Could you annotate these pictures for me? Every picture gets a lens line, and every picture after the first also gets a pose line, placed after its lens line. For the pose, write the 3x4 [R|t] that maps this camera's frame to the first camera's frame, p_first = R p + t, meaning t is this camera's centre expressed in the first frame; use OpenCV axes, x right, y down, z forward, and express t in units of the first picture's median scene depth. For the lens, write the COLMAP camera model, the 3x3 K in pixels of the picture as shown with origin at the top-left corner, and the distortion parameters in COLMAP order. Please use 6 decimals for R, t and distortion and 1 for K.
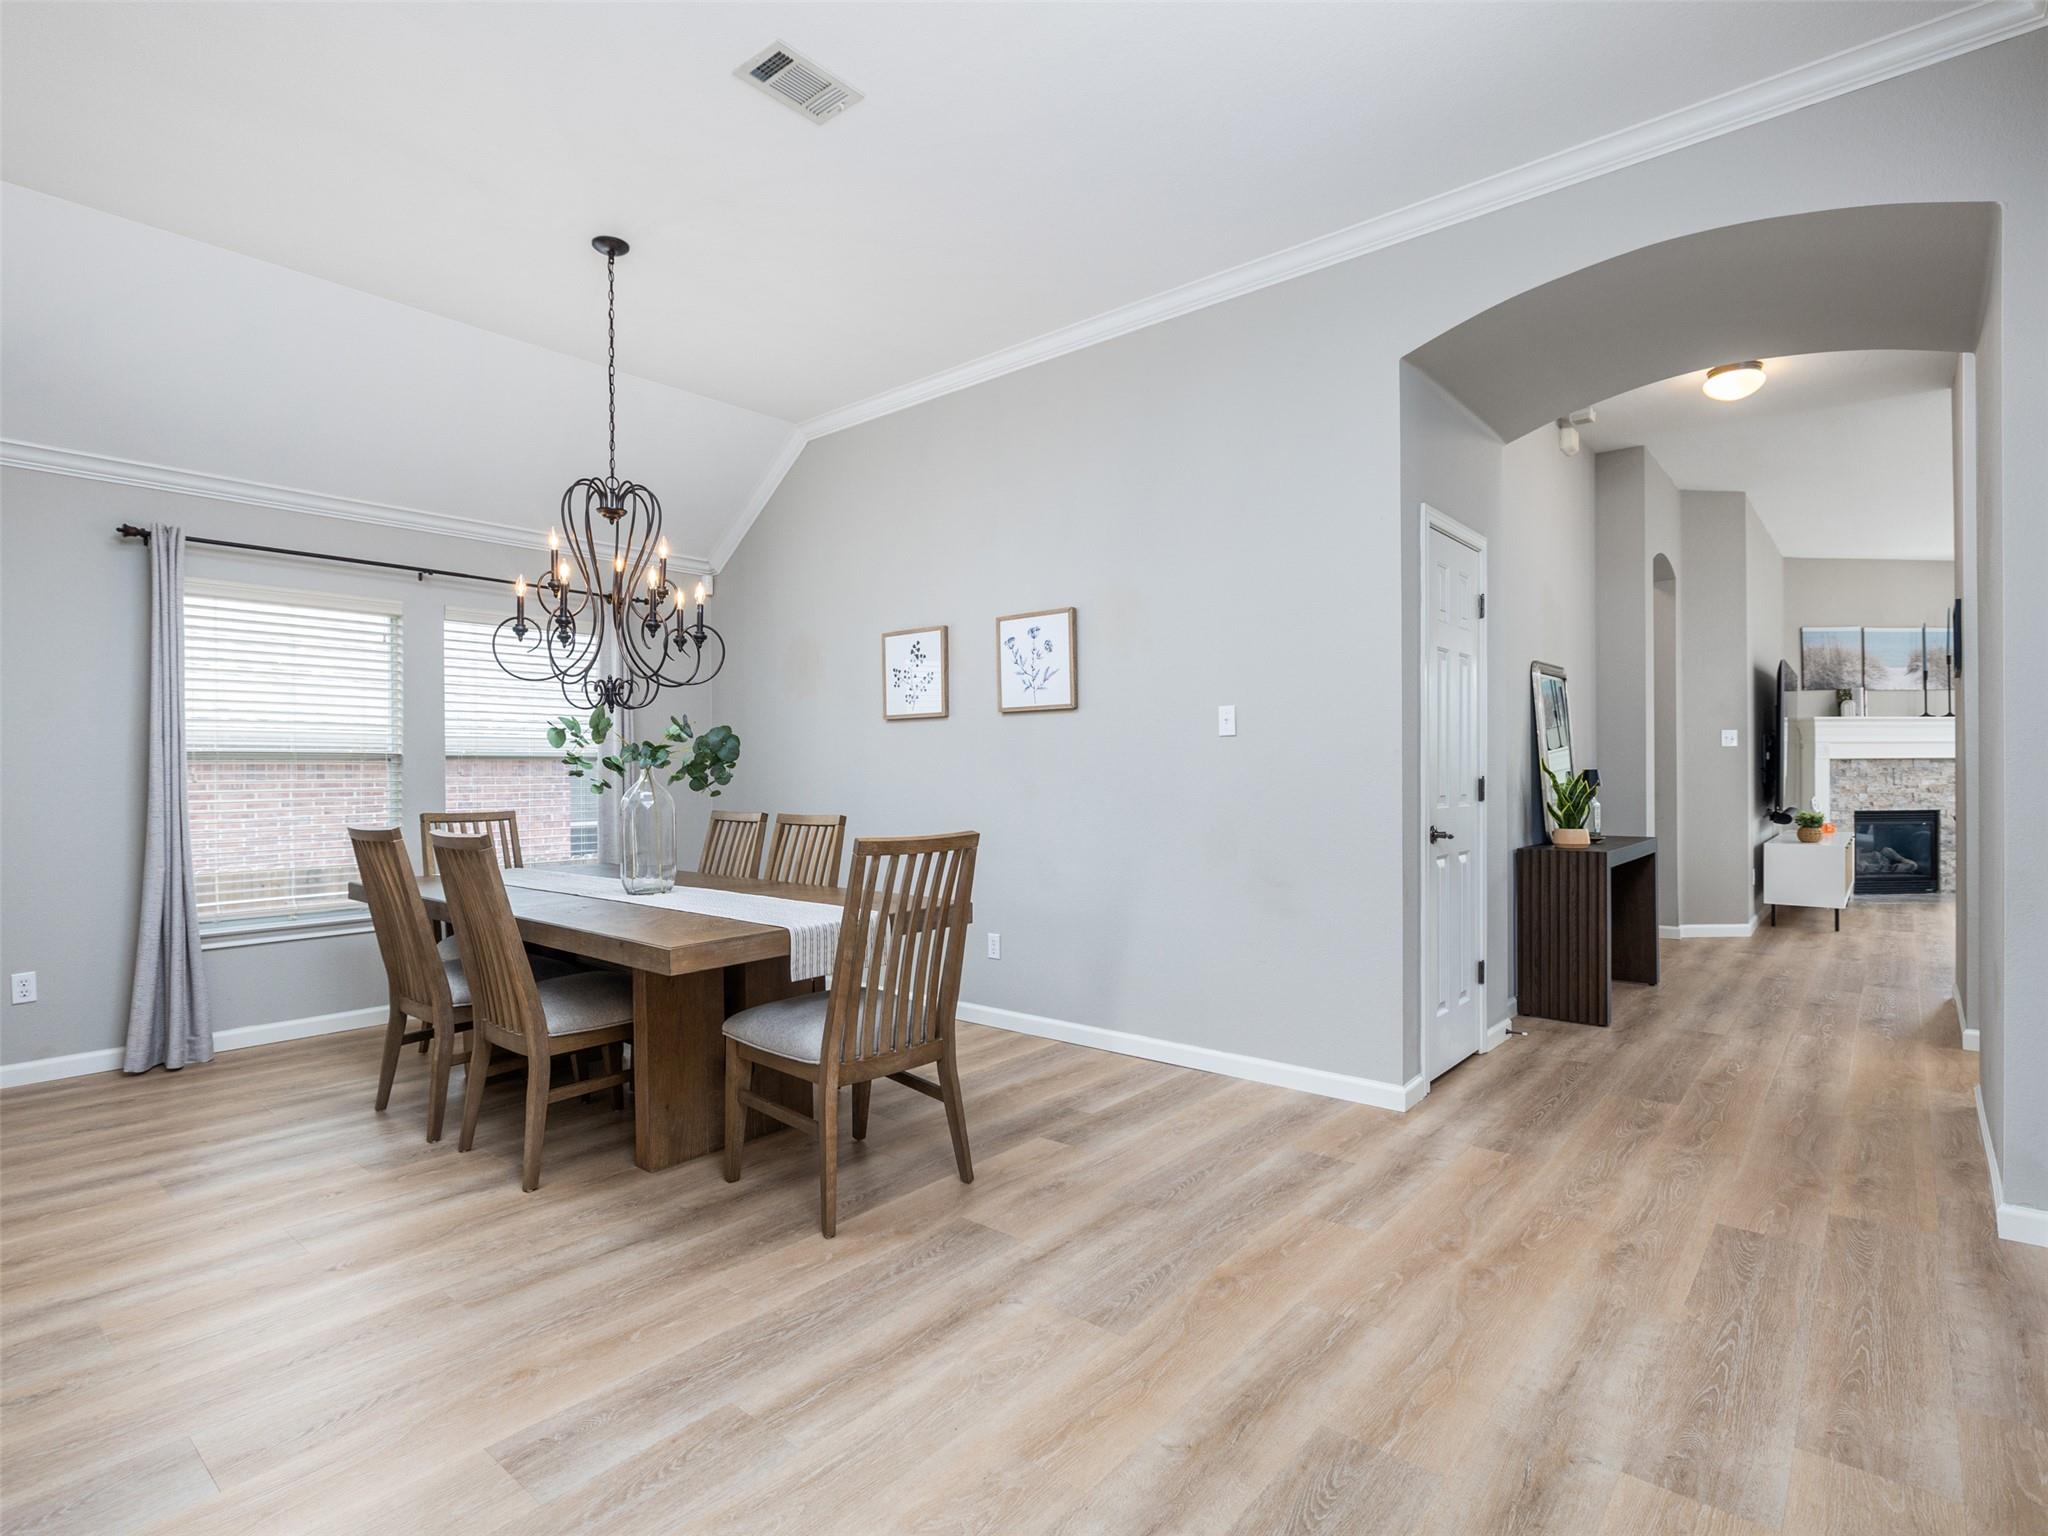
lens RADIAL K [[1025.5, 0, 1020.9], [0, 1025.5, 762.7], [0, 0, 1]] dist [-0.005920, 0.000450]
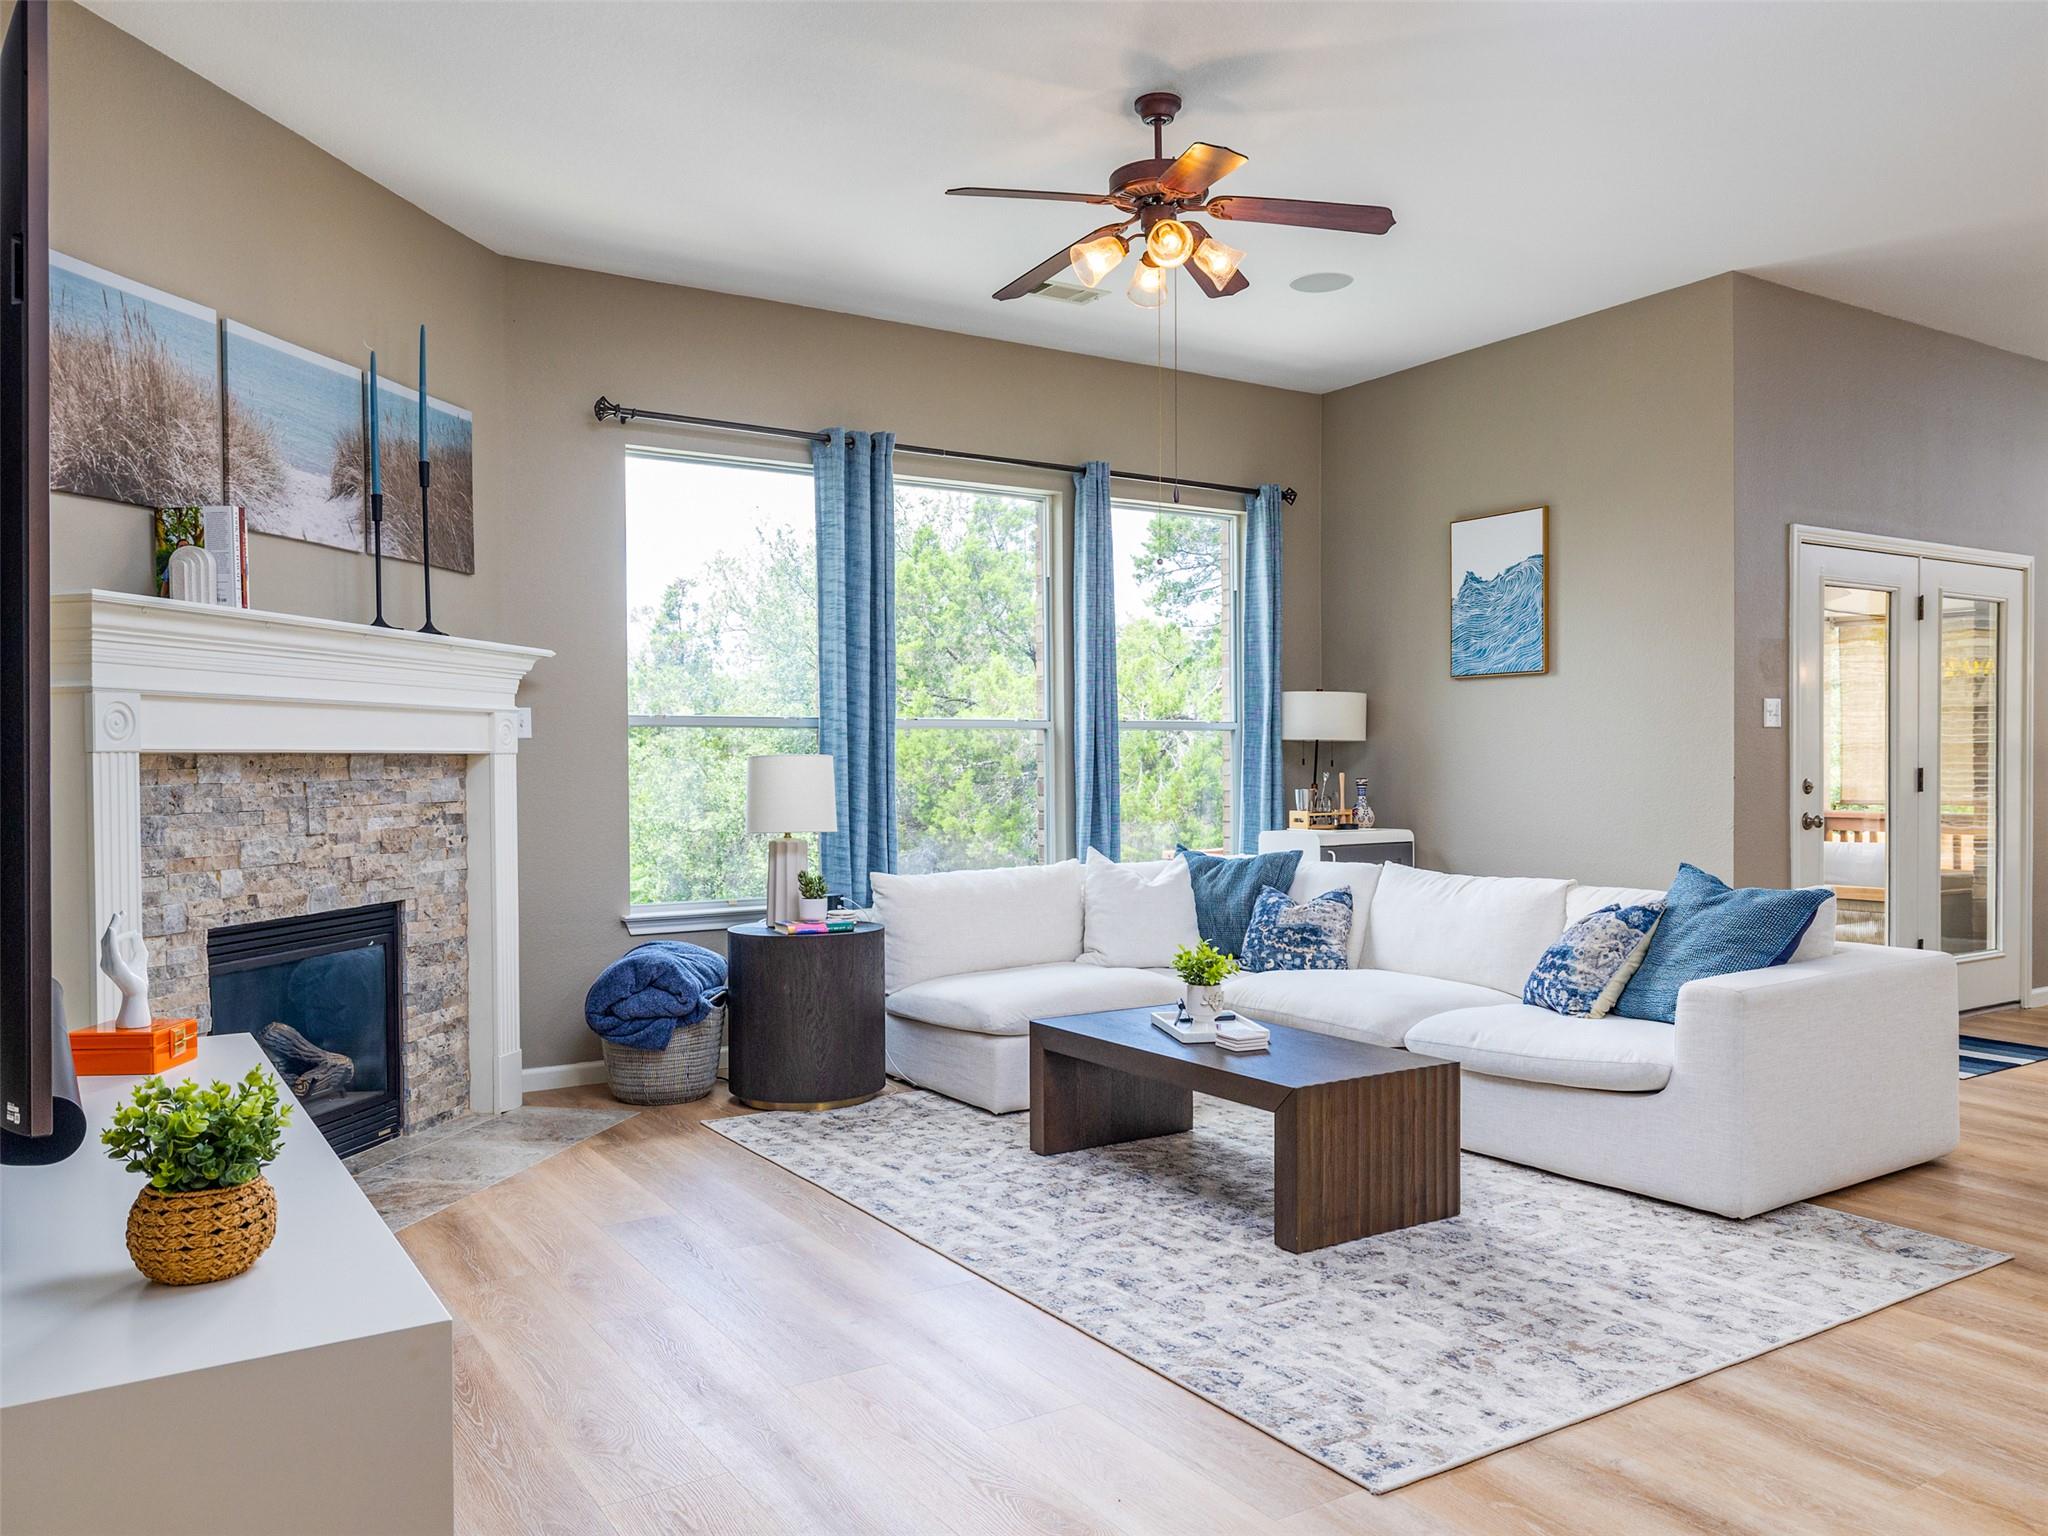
lens RADIAL K [[1502.9, 0, 1016.6], [0, 1502.9, 786.7], [0, 0, 1]] dist [-0.010173, 0.008335]
pose [[0.296190, -0.013652, 0.955032, 0.472101], [0.007540, 0.999900, 0.011955, 0.002401], [-0.955099, 0.003660, 0.296263, 0.648784]]
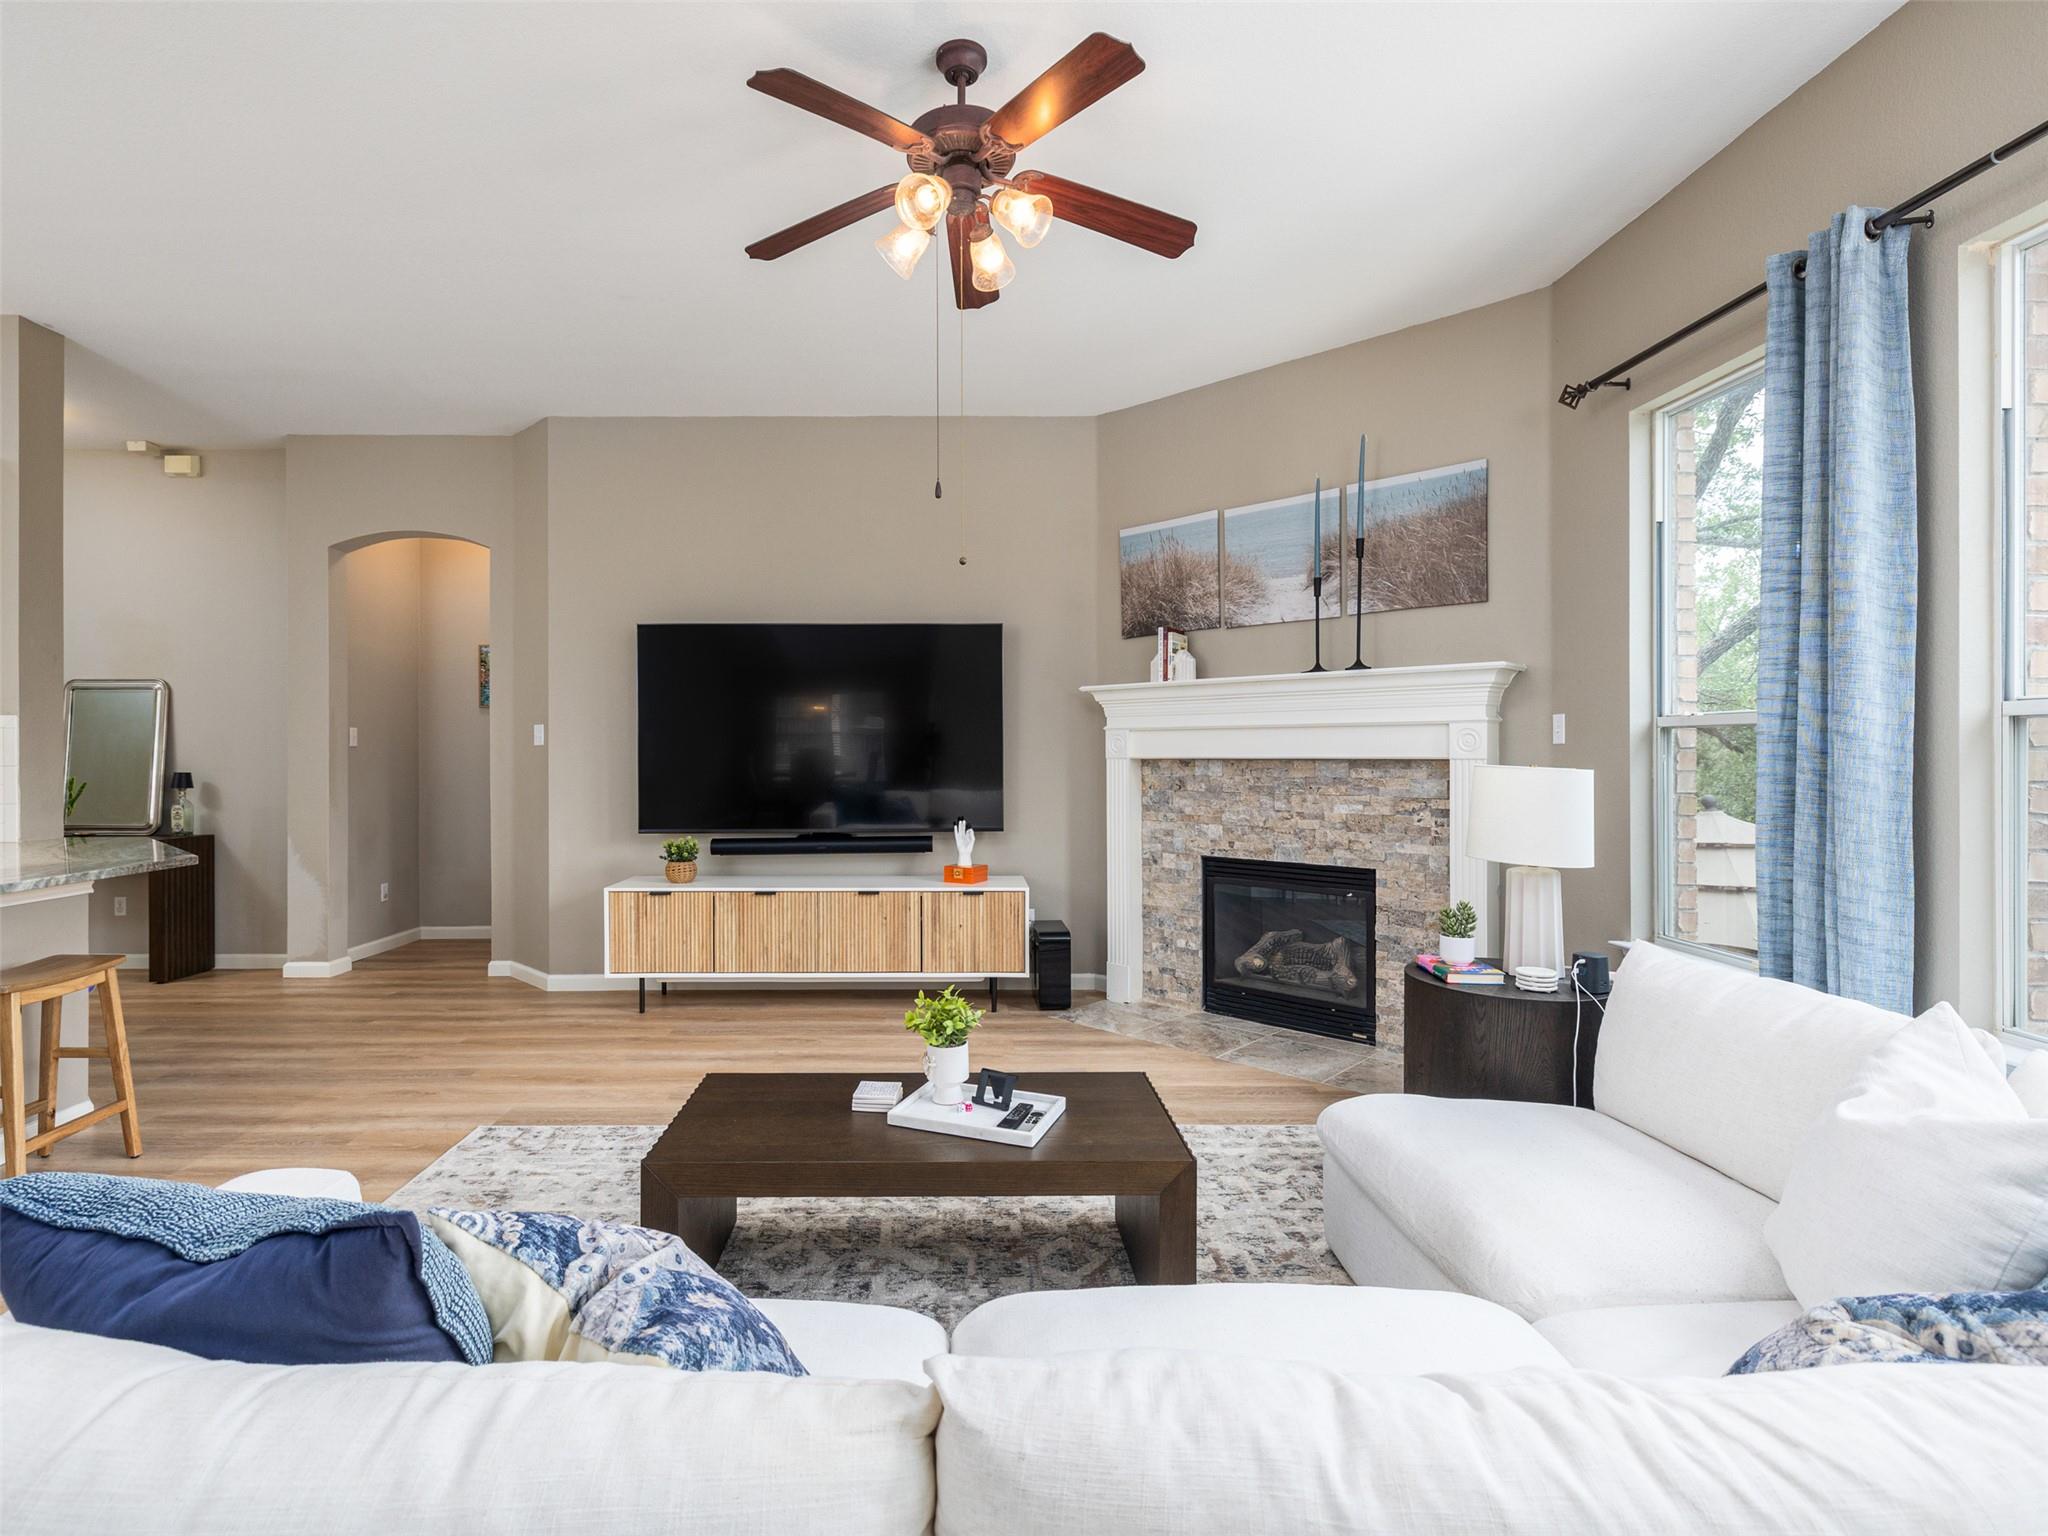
lens RADIAL K [[999.9, 0, 964.6], [0, 999.9, 753.6], [0, 0, 1]] dist [-0.001456, 0.003421]
pose [[0.652582, 0.003982, -0.757708, 1.132078], [-0.002285, 0.999992, 0.003287, -0.007918], [0.757715, -0.000414, 0.652586, 0.562768]]
